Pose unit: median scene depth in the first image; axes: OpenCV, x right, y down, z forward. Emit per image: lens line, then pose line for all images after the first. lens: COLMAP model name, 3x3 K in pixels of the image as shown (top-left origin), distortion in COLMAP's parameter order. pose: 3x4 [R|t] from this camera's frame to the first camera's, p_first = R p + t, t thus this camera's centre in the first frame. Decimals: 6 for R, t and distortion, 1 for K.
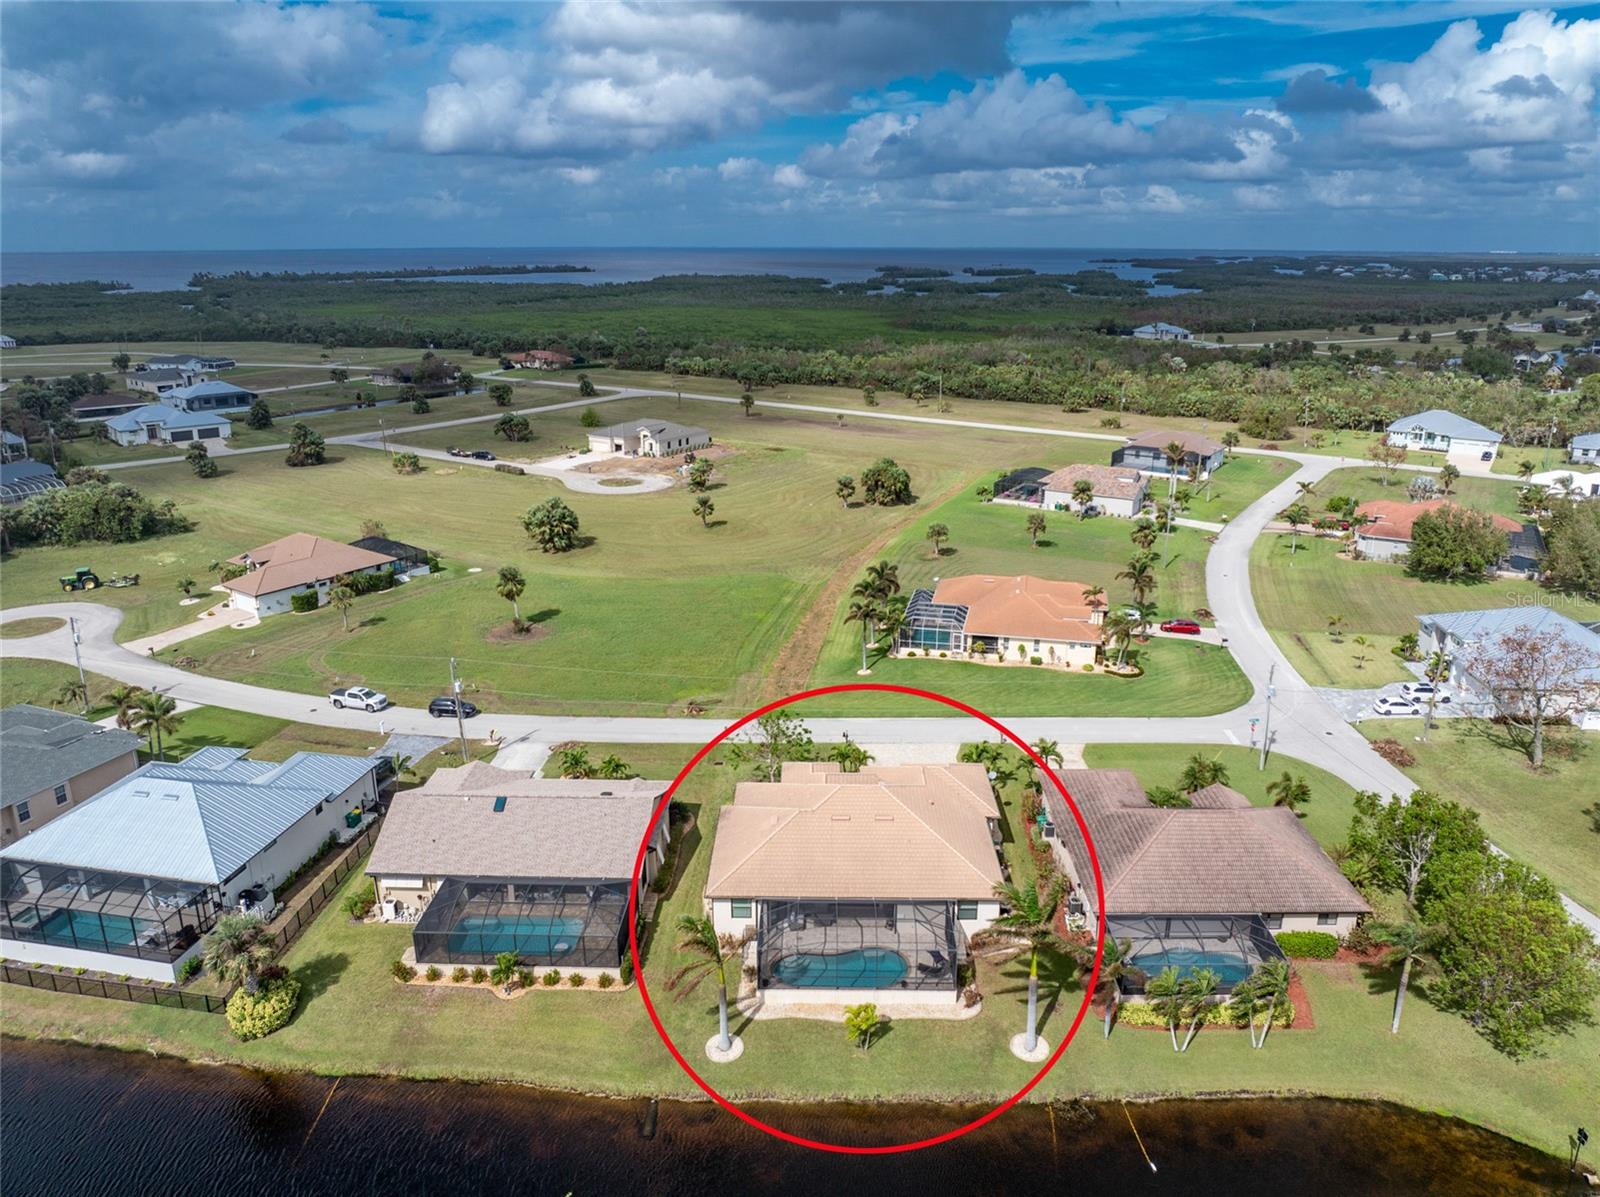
lens RADIAL K [[1149.2, 0, 800.0], [0, 1149.2, 598.5], [0, 0, 1]] dist [-0.030120, -0.005603]
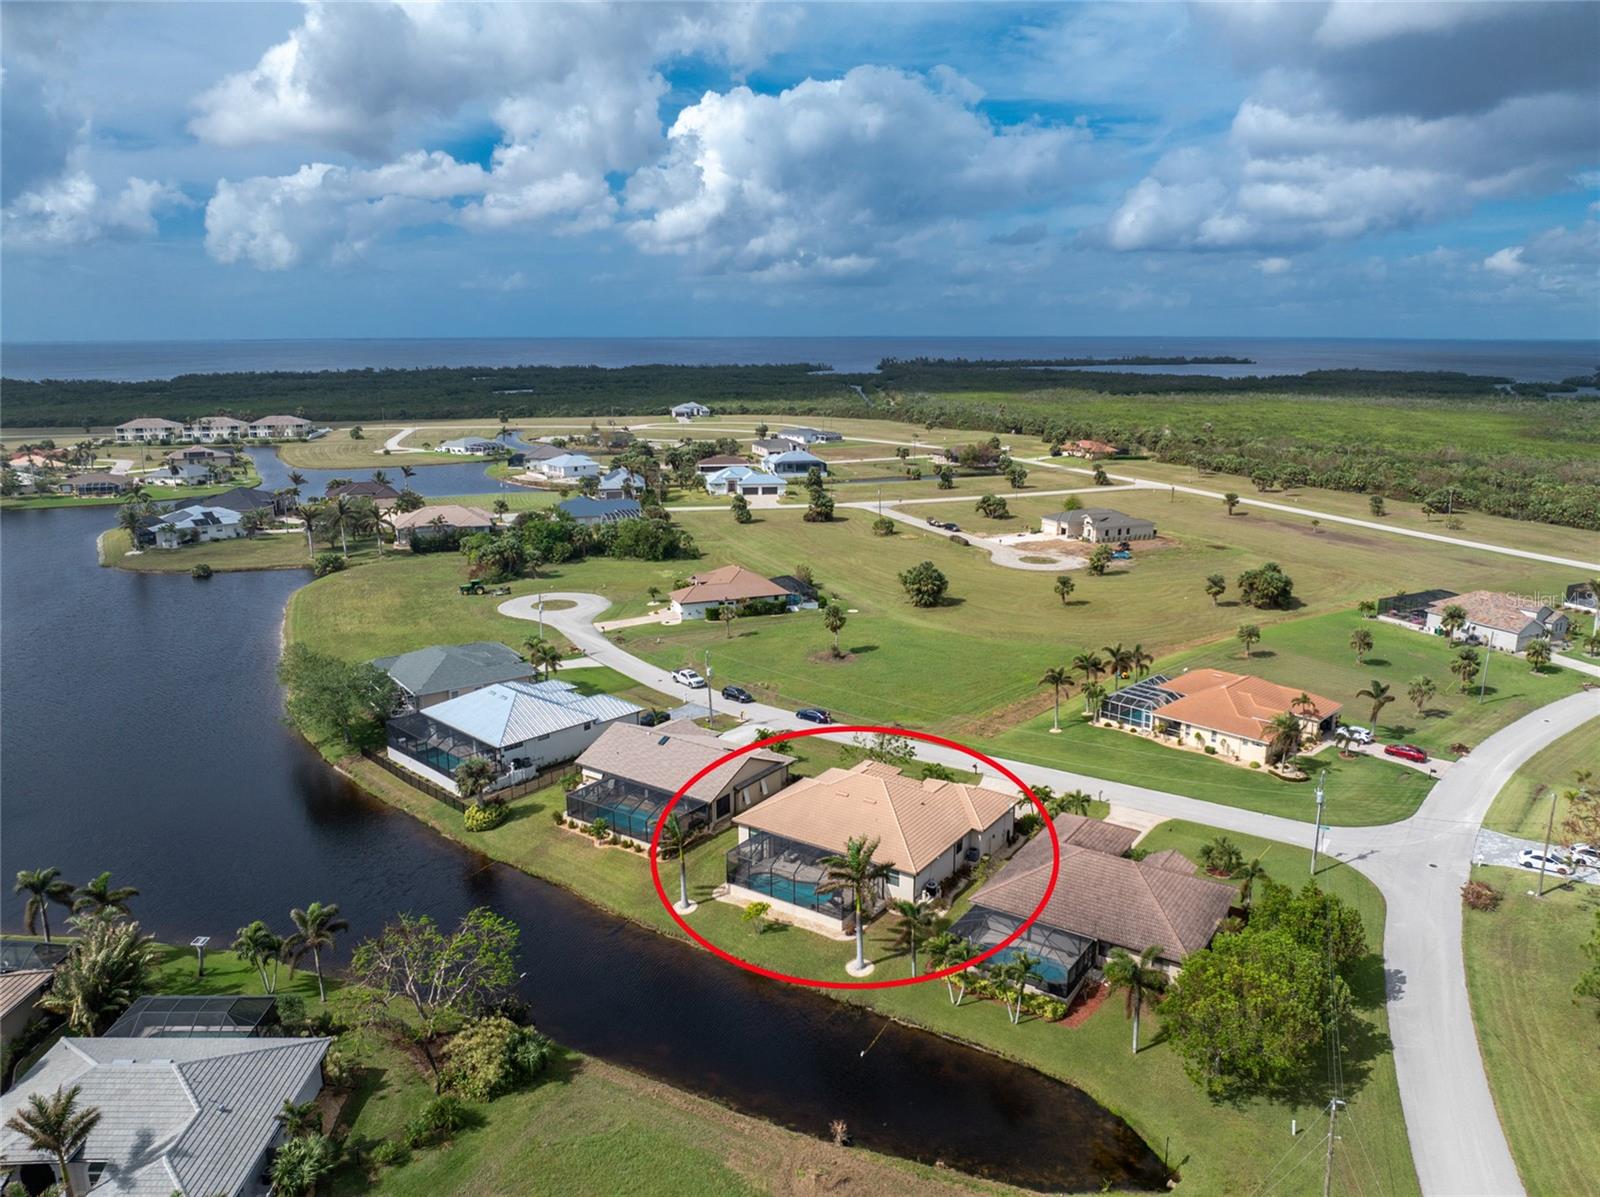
lens RADIAL K [[1149.2, 0, 800.0], [0, 1149.2, 598.5], [0, 0, 1]] dist [-0.030120, -0.005603]
pose [[0.833289, 0.122923, -0.538999, 0.377707], [-0.160722, 0.986721, -0.023446, 0.000752], [0.528959, 0.106167, 0.841980, -0.107837]]
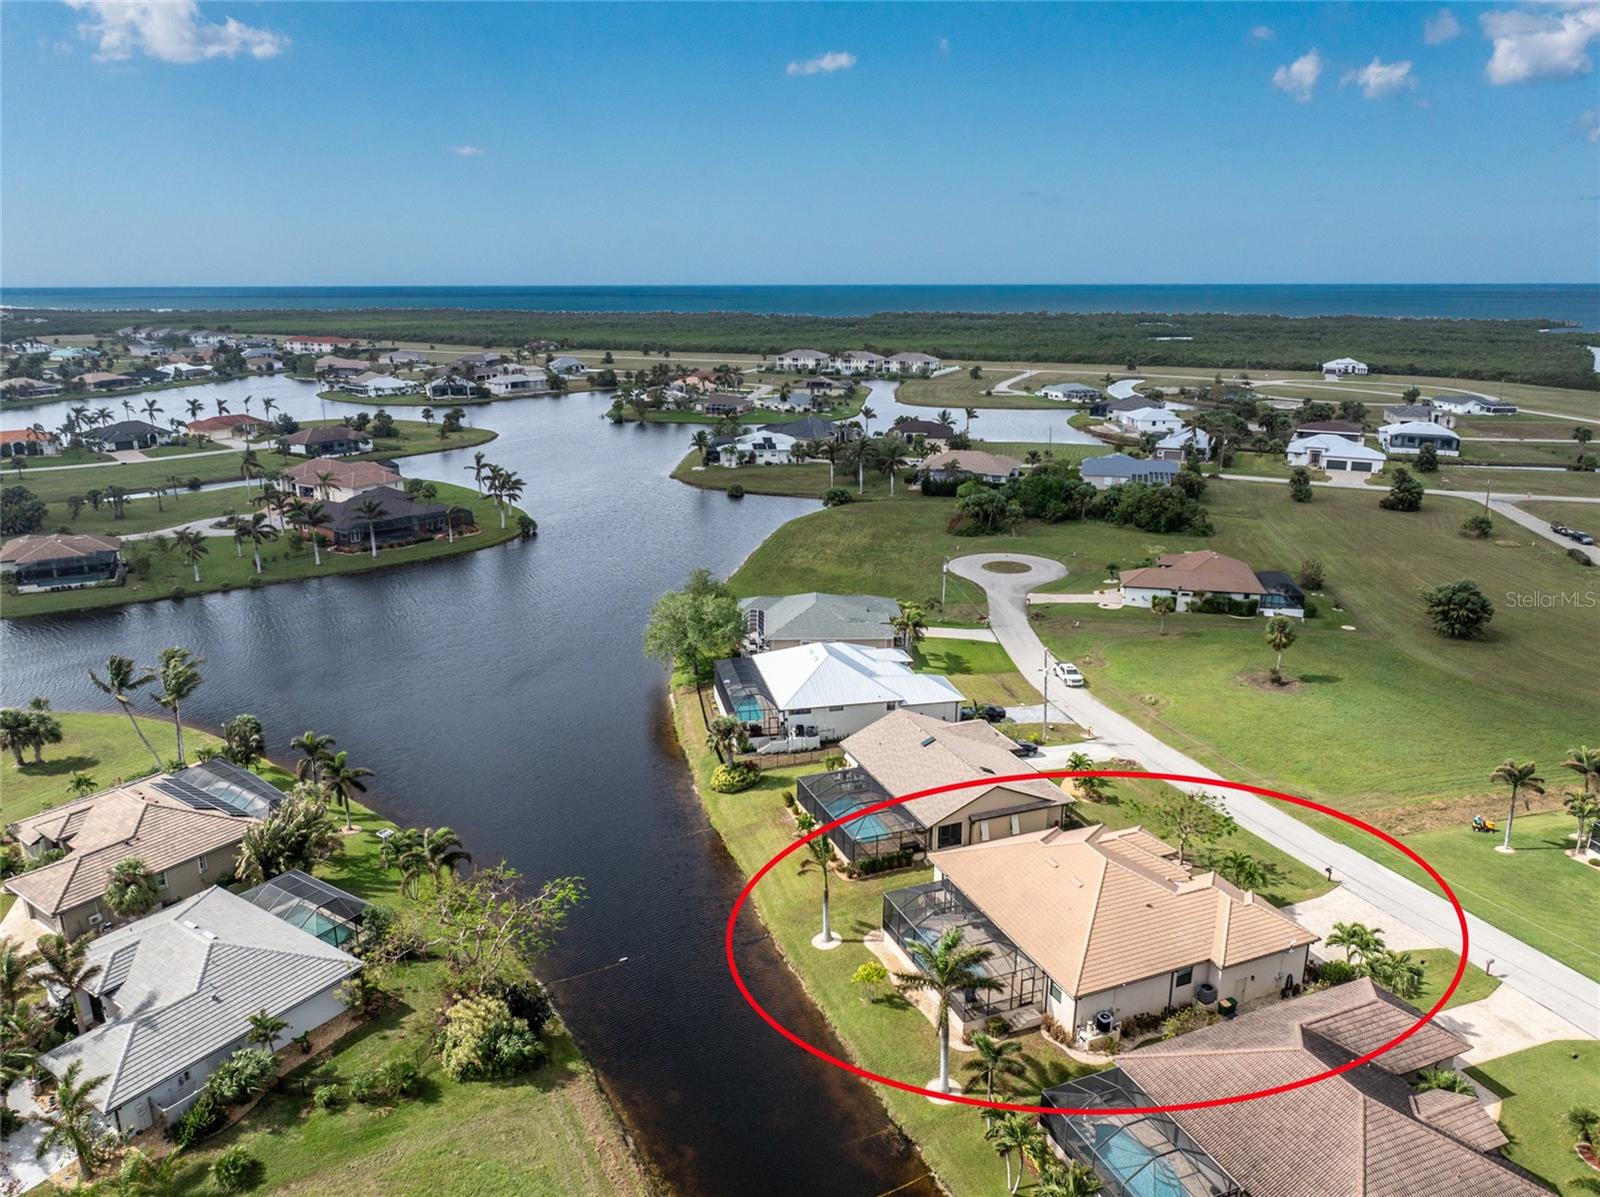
lens RADIAL K [[1135.8, 0, 800.0], [0, 1135.8, 598.5], [0, 0, 1]] dist [-0.011680, -0.032276]
pose [[0.376598, 0.251209, -0.891666, 0.443311], [-0.272885, 0.949905, 0.152362, -0.074256], [0.885273, 0.185943, 0.426283, 0.162404]]
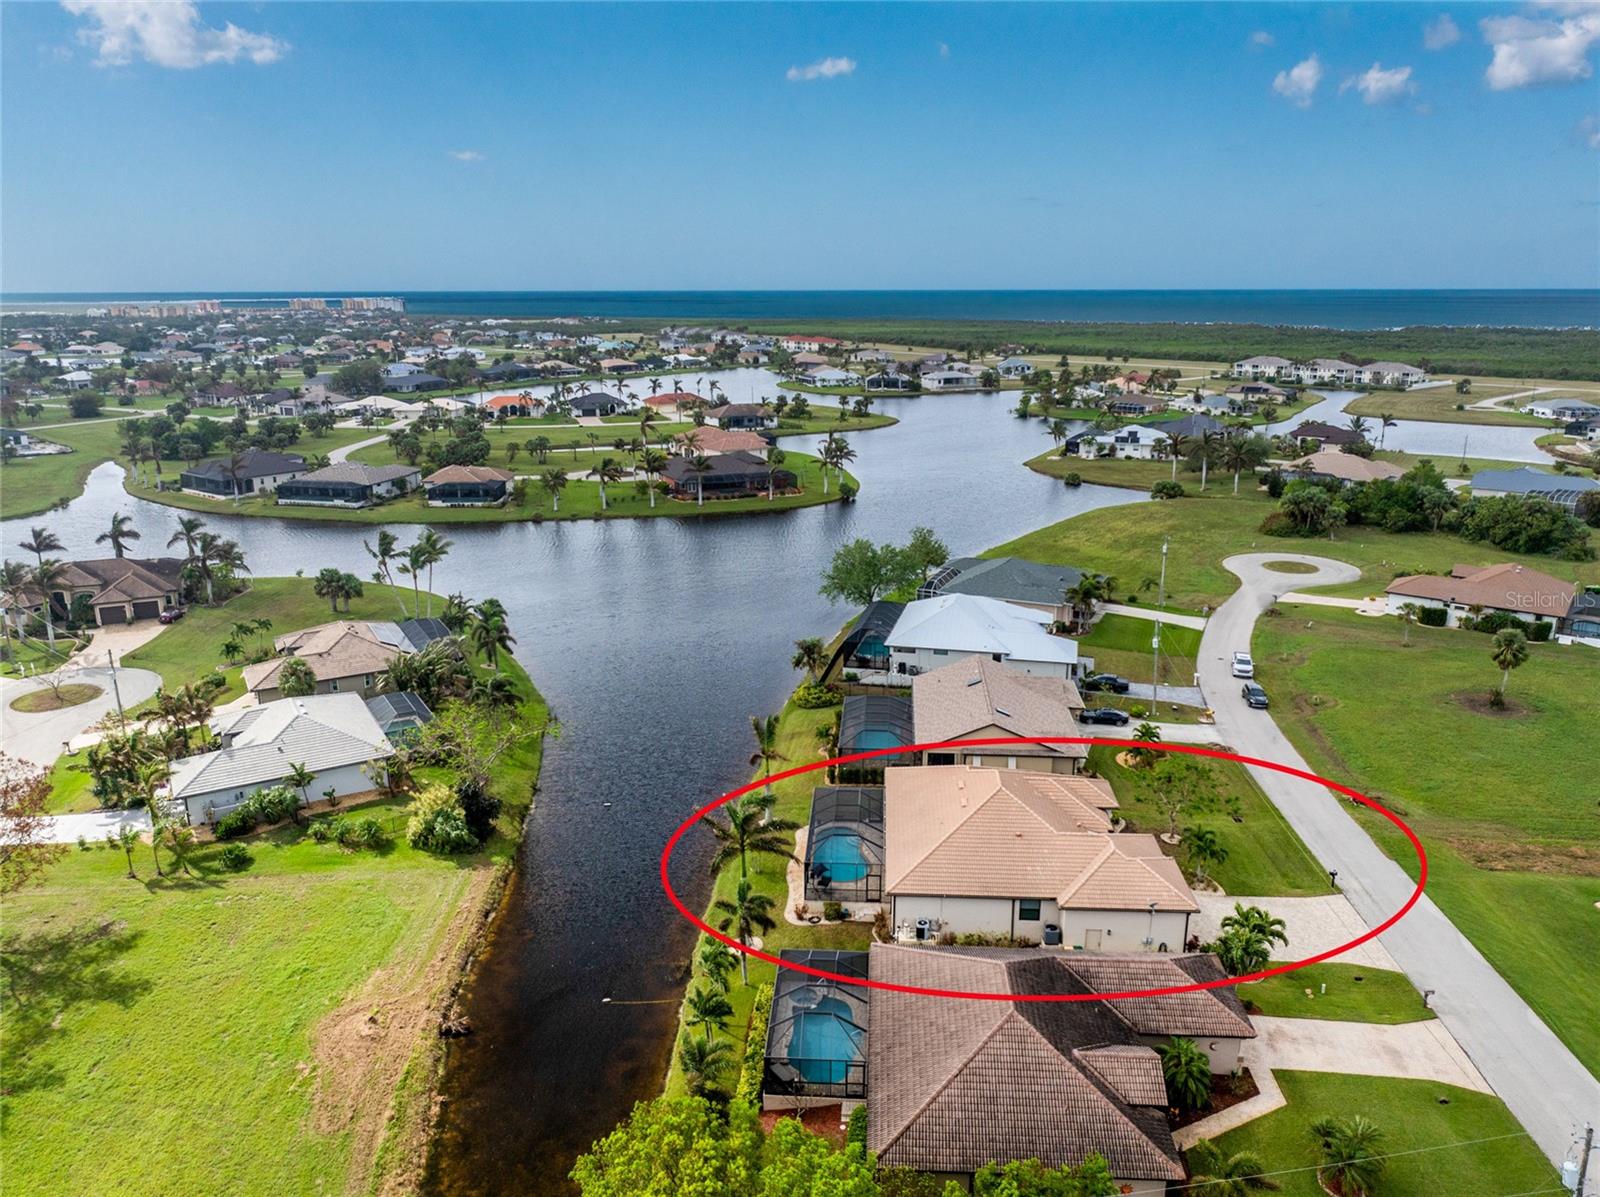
lens RADIAL K [[1149.2, 0, 800.0], [0, 1149.2, 598.5], [0, 0, 1]] dist [-0.030120, -0.005603]
pose [[-0.070672, 0.254174, -0.964573, 0.550850], [-0.291319, 0.919574, 0.263660, -0.109041], [0.954012, 0.299632, 0.009057, 0.429593]]
